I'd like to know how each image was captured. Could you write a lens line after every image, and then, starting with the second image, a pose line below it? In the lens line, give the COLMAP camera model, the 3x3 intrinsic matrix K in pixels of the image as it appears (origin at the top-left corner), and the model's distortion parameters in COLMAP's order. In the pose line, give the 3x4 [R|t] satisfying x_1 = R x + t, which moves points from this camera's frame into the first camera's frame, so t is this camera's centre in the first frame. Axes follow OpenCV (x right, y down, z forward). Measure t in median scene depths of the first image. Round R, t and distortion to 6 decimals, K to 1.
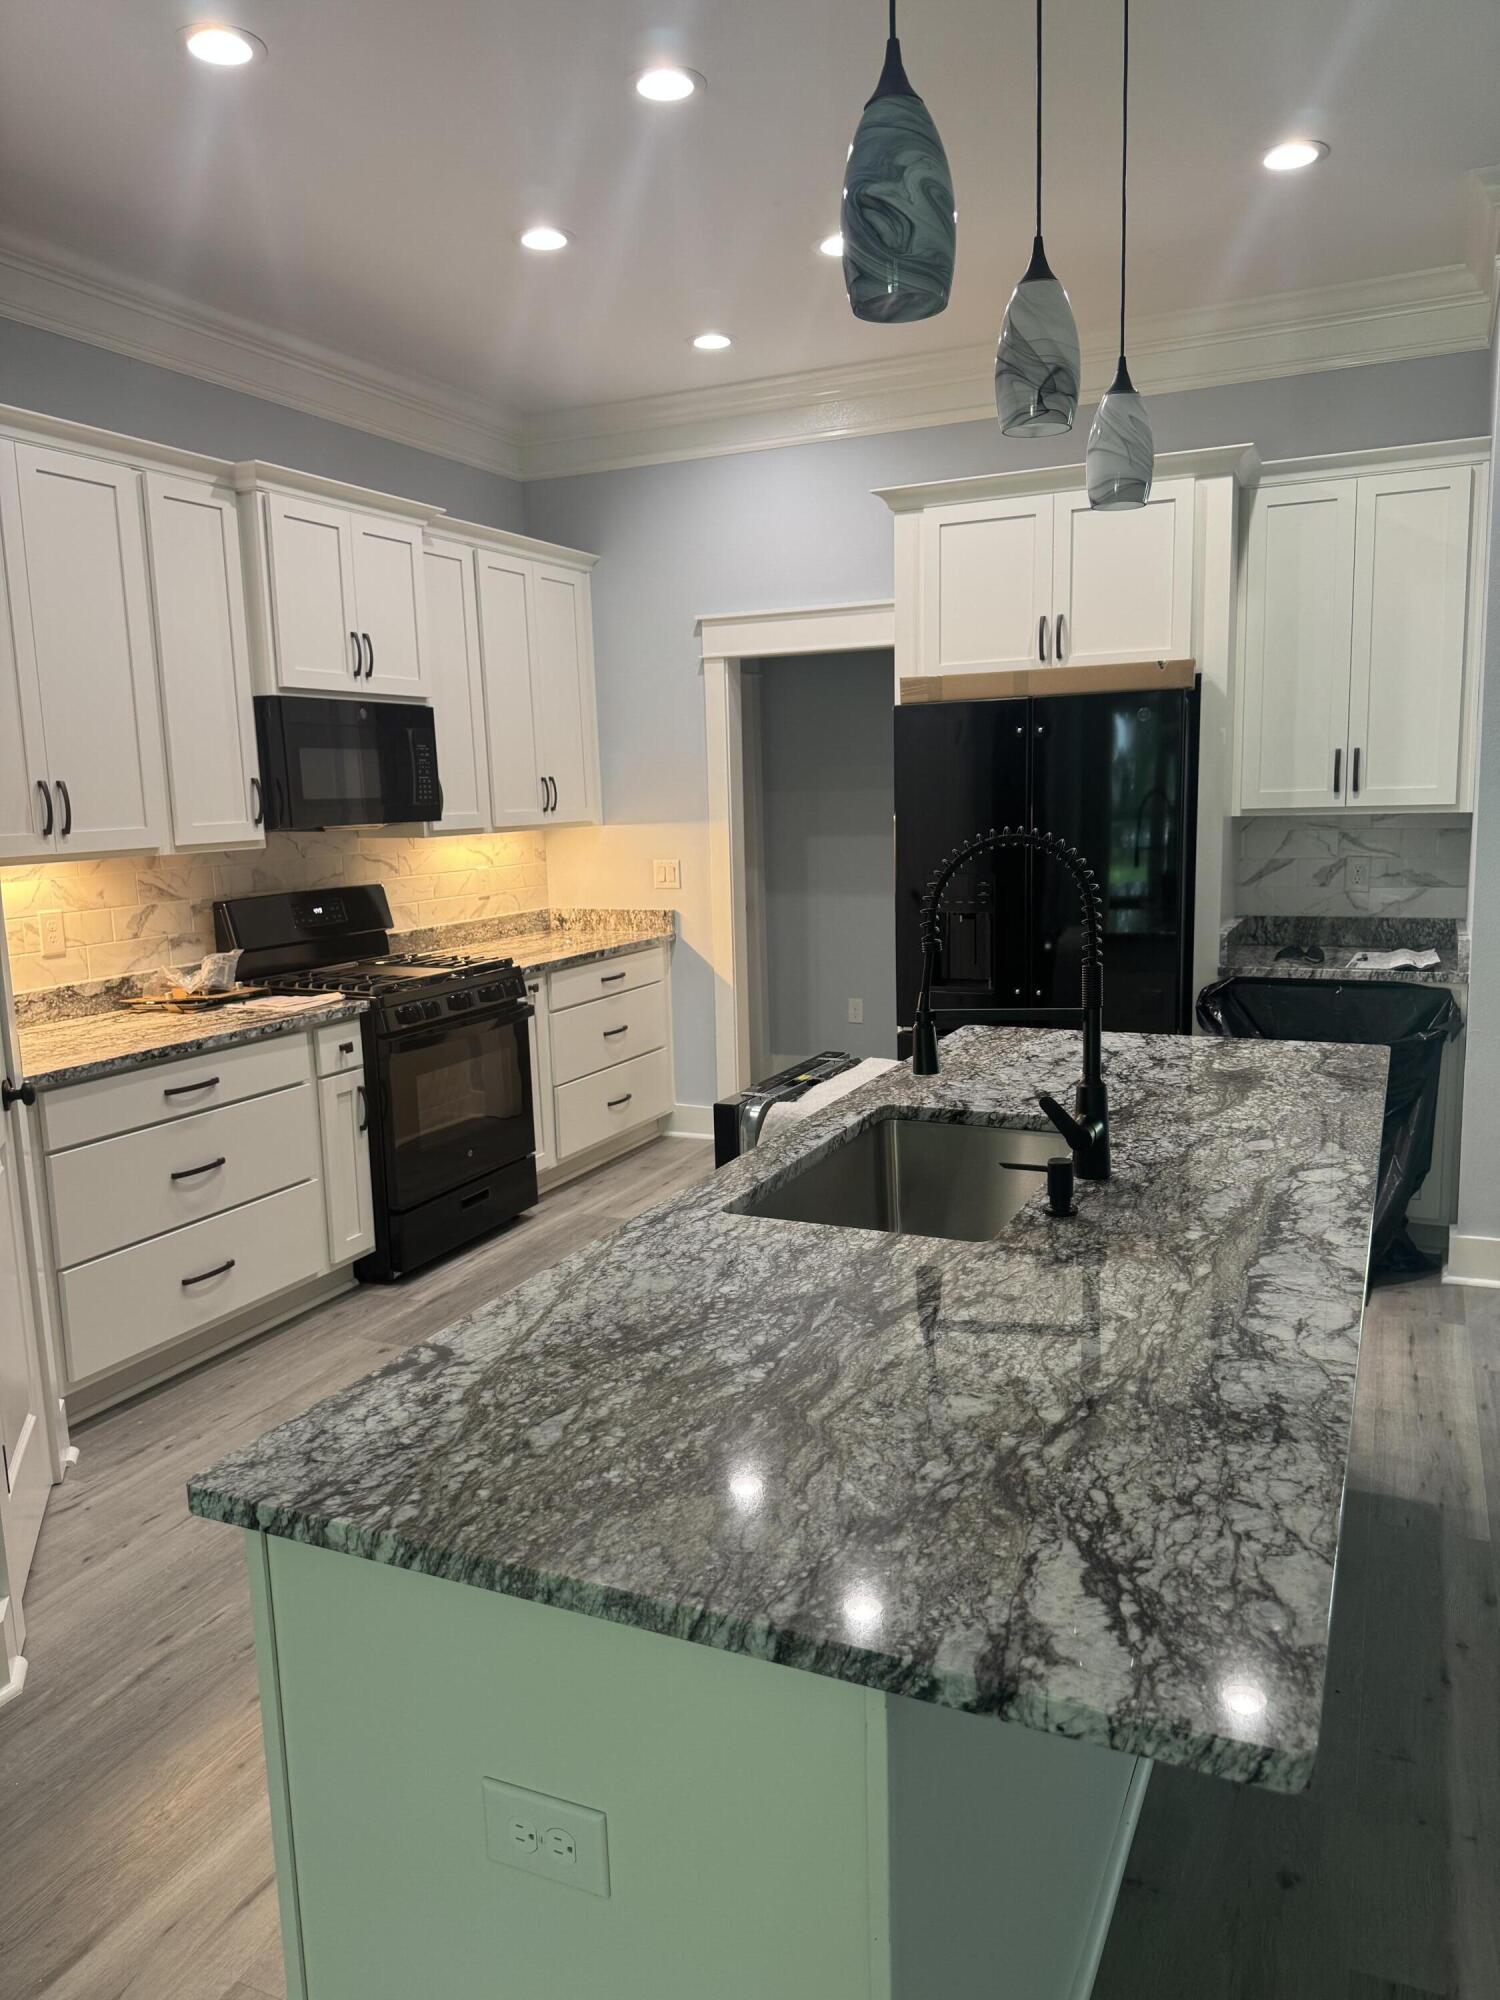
lens RADIAL K [[1394.0, 0, 752.6], [0, 1394.0, 1001.1], [0, 0, 1]] dist [0.048856, -0.052431]
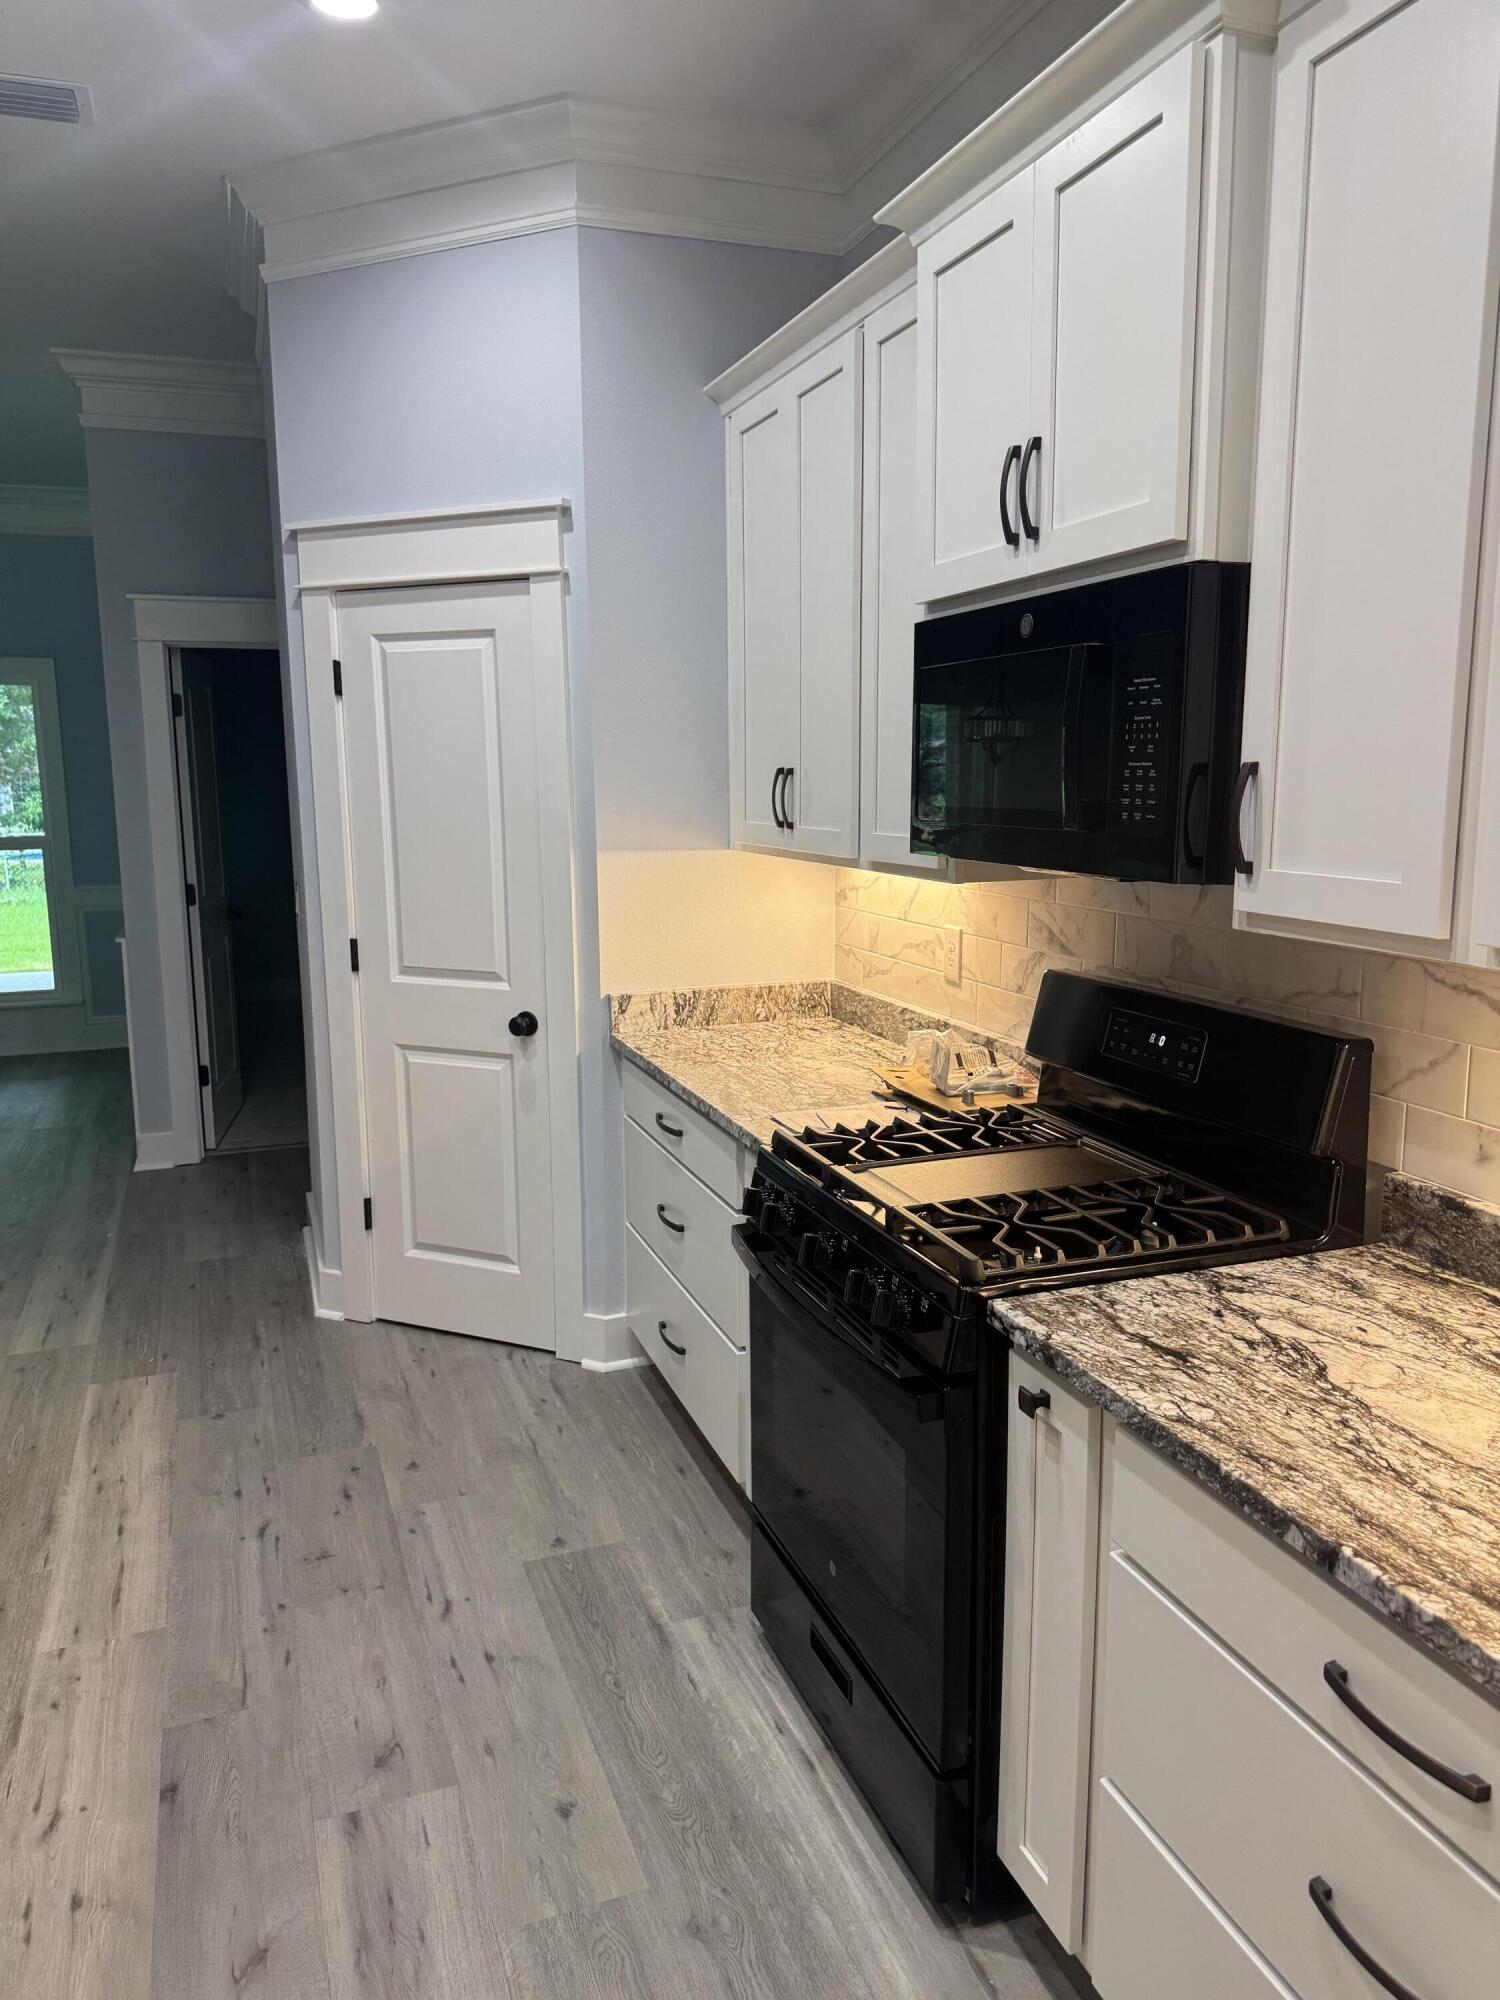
lens RADIAL K [[1394.0, 0, 748.8], [0, 1394.0, 1002.7], [0, 0, 1]] dist [0.048856, -0.052431]
pose [[-0.705300, 0.153962, -0.691988, 0.121756], [-0.077774, 0.953434, 0.291402, -0.219404], [0.704629, 0.259344, -0.660483, 1.303845]]
